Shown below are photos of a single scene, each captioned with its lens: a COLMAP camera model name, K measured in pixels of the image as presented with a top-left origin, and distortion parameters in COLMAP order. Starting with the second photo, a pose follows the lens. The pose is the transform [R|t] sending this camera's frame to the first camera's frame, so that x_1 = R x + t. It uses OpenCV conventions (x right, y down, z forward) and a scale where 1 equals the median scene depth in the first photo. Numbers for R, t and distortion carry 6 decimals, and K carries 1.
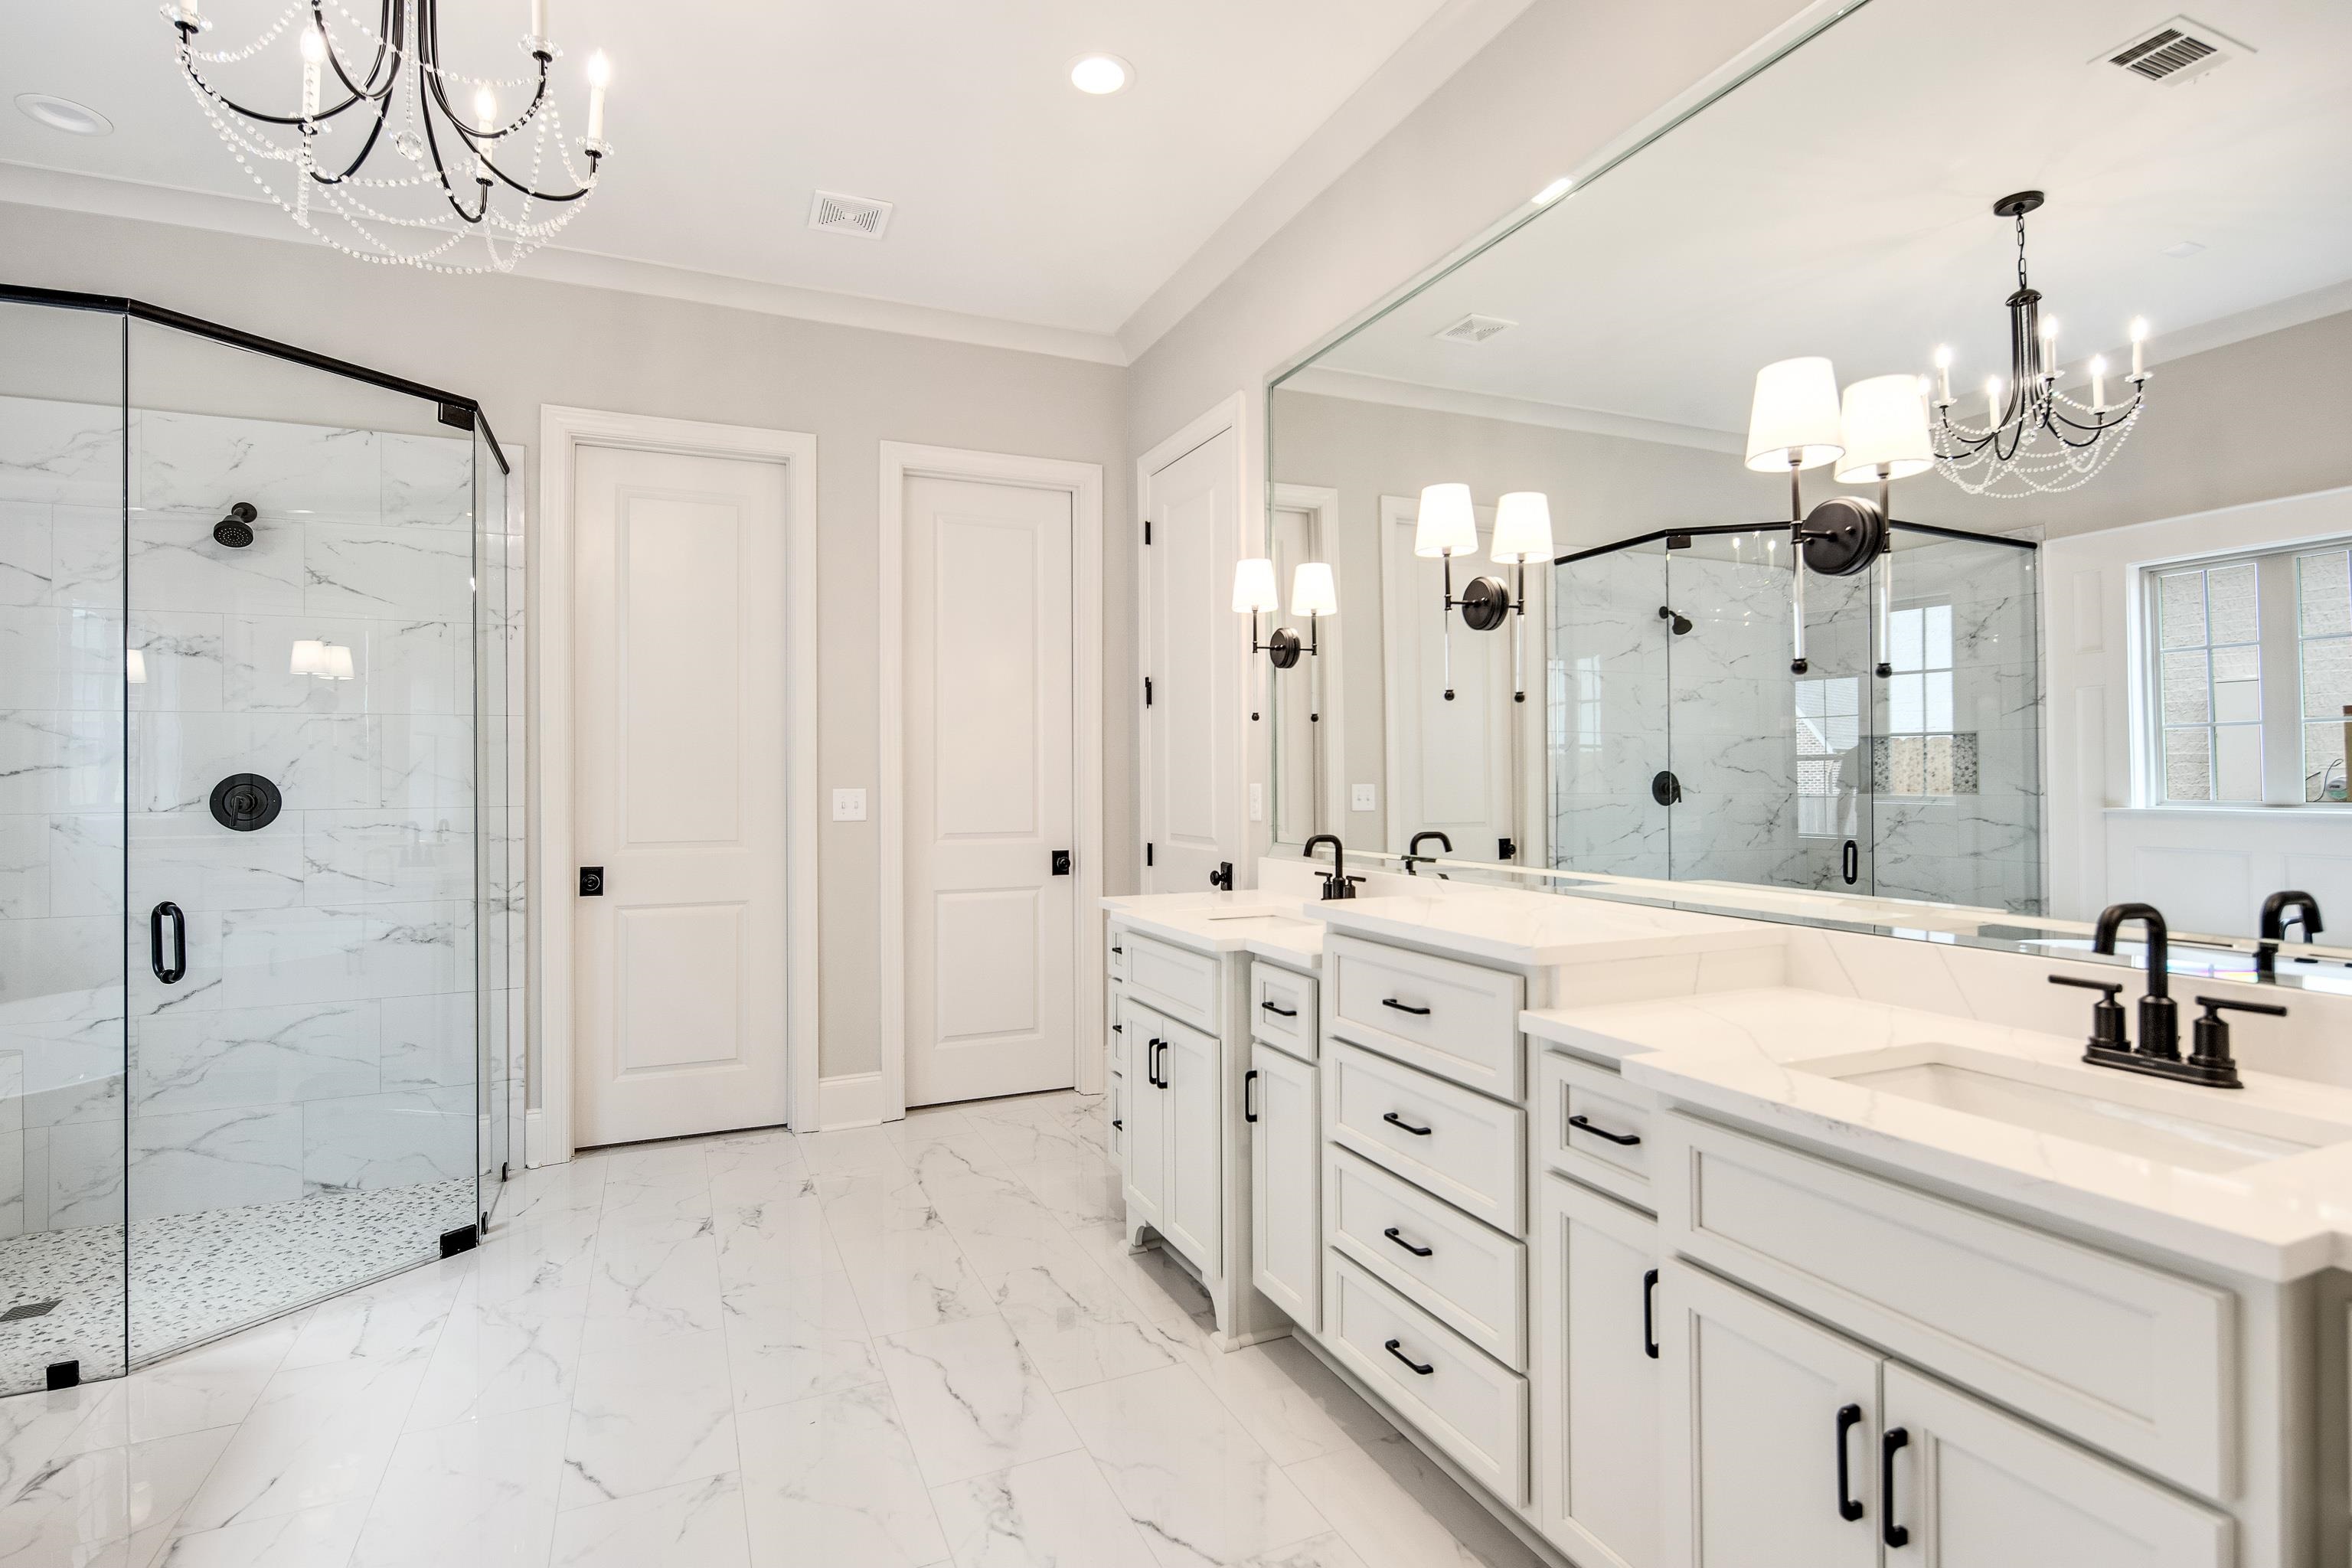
lens RADIAL K [[1140.1, 0, 1195.1], [0, 1140.1, 762.4], [0, 0, 1]] dist [0.005975, -0.005442]
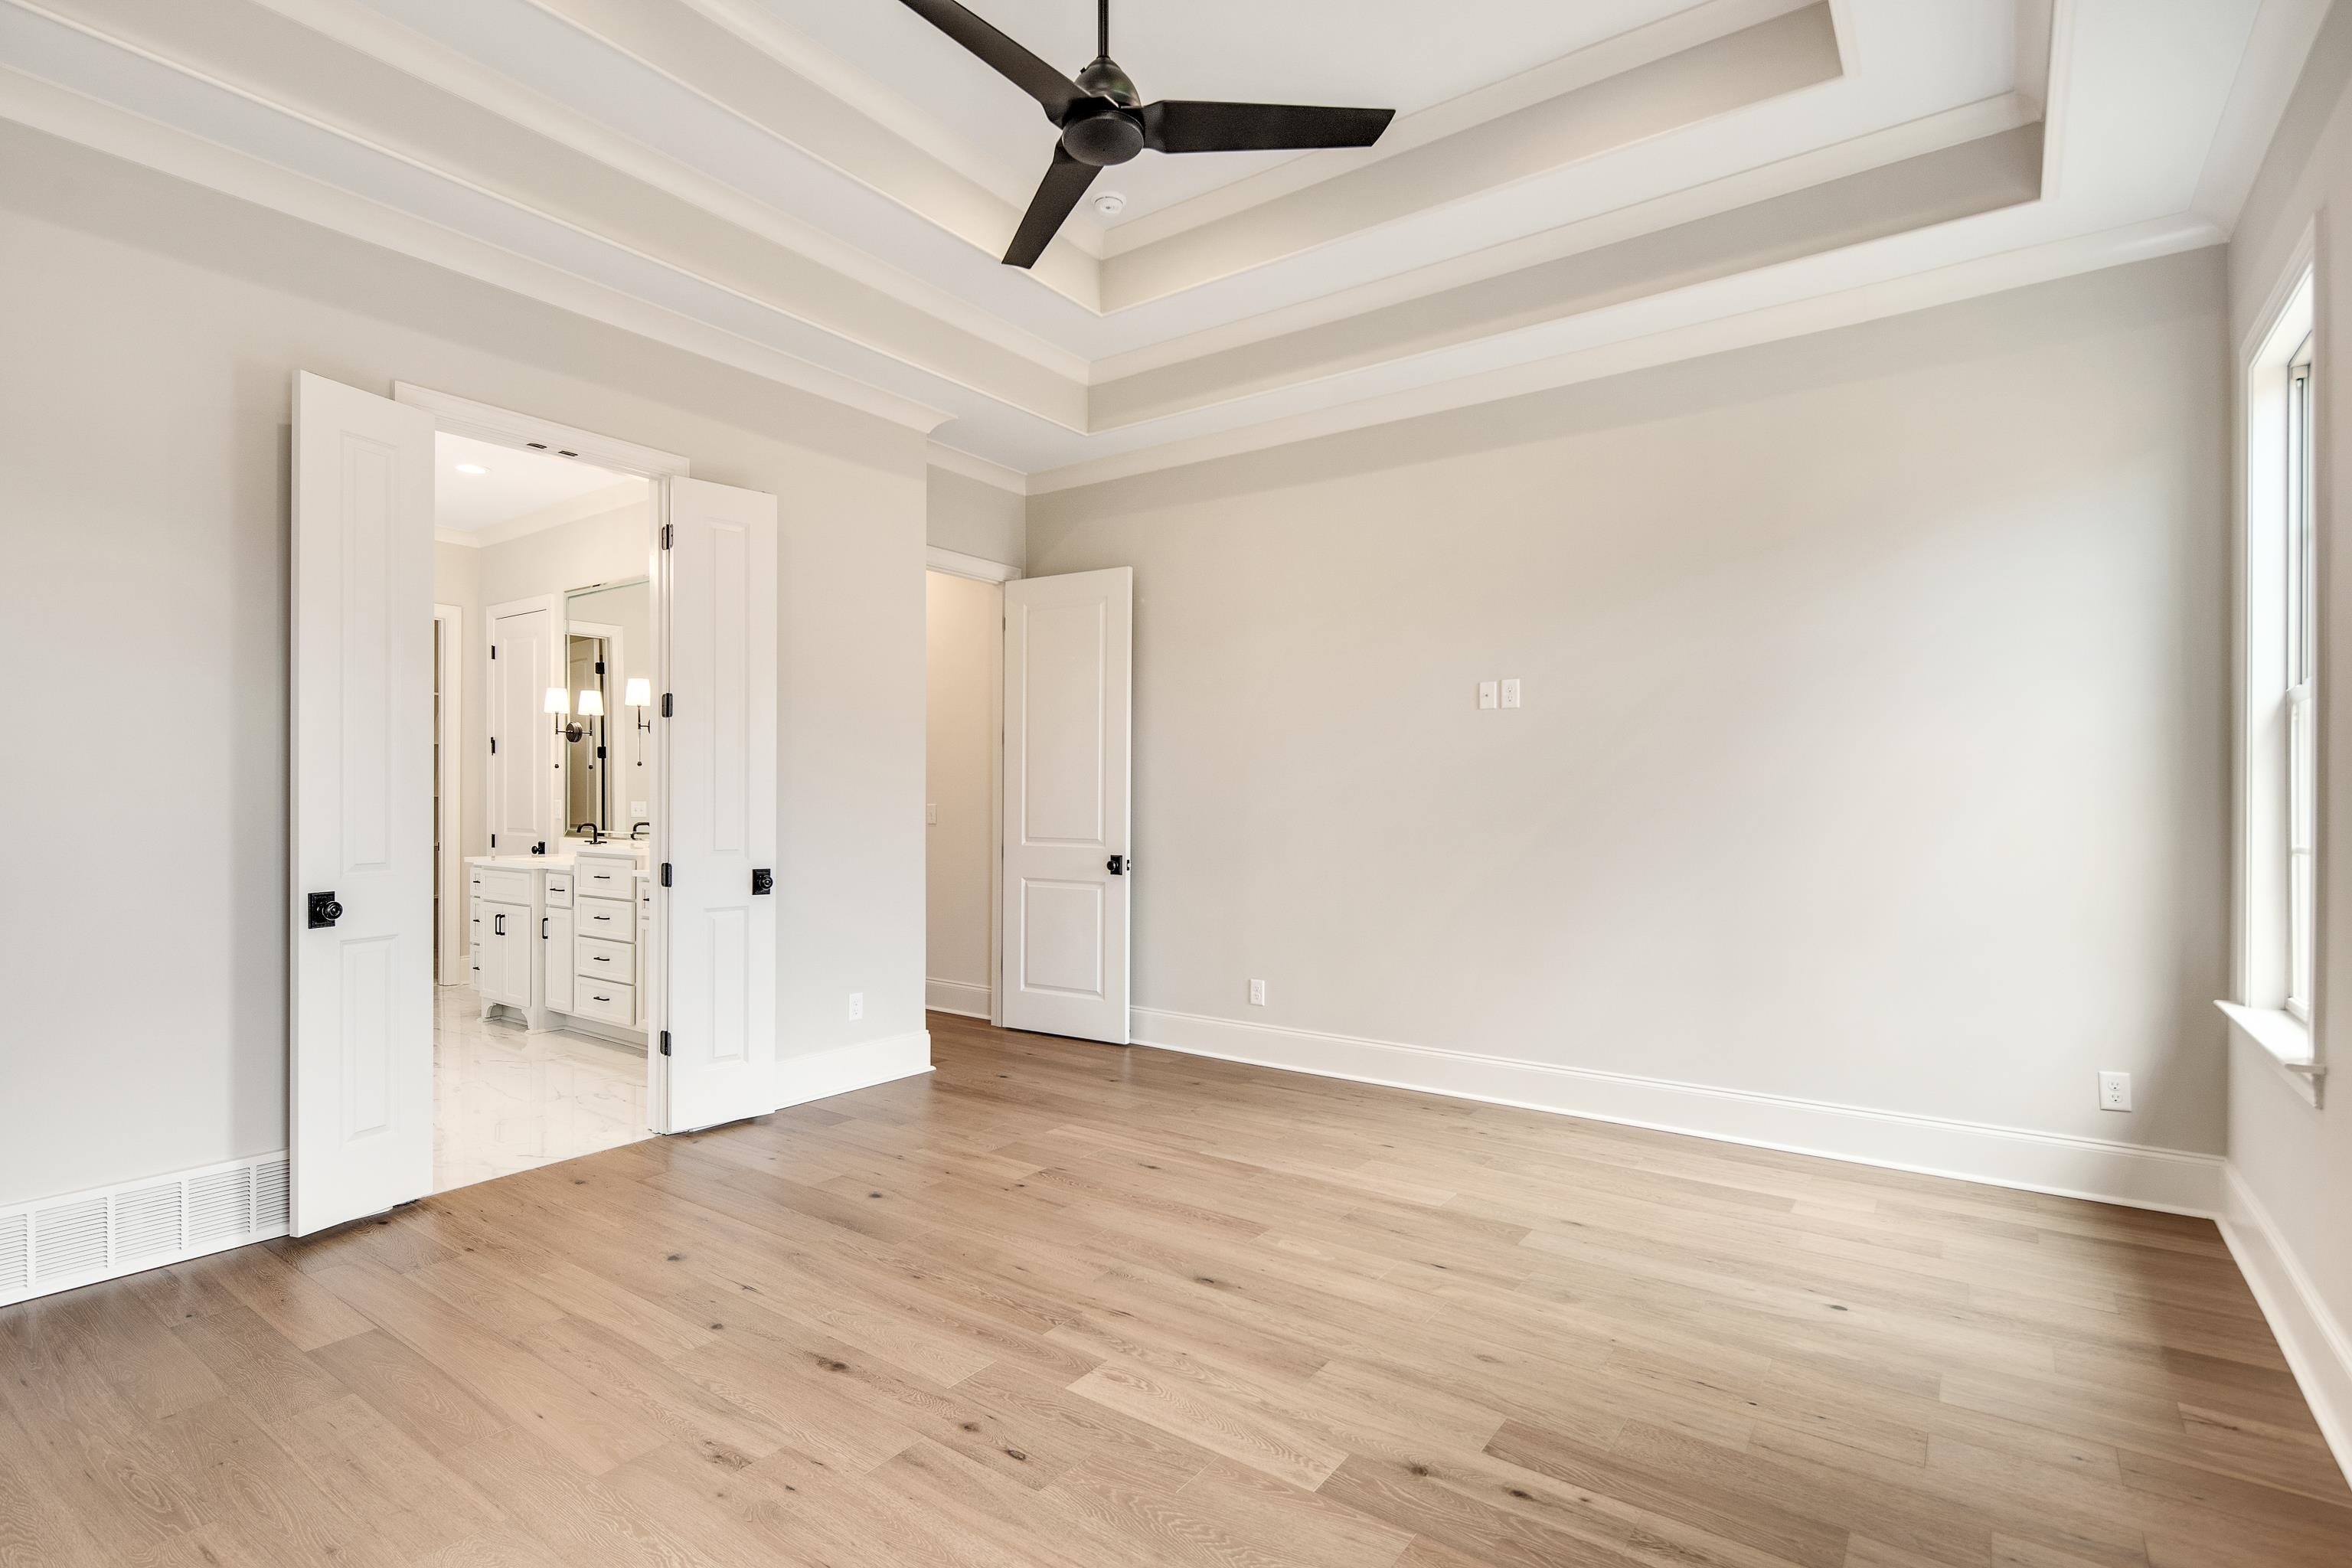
lens RADIAL K [[1140.1, 0, 1153.7], [0, 1140.1, 785.7], [0, 0, 1]] dist [0.005975, -0.005442]
pose [[0.879502, 0.008645, 0.475817, 0.025107], [-0.011287, 0.999933, 0.002697, -0.027737], [-0.475761, -0.007742, 0.879540, -1.487737]]
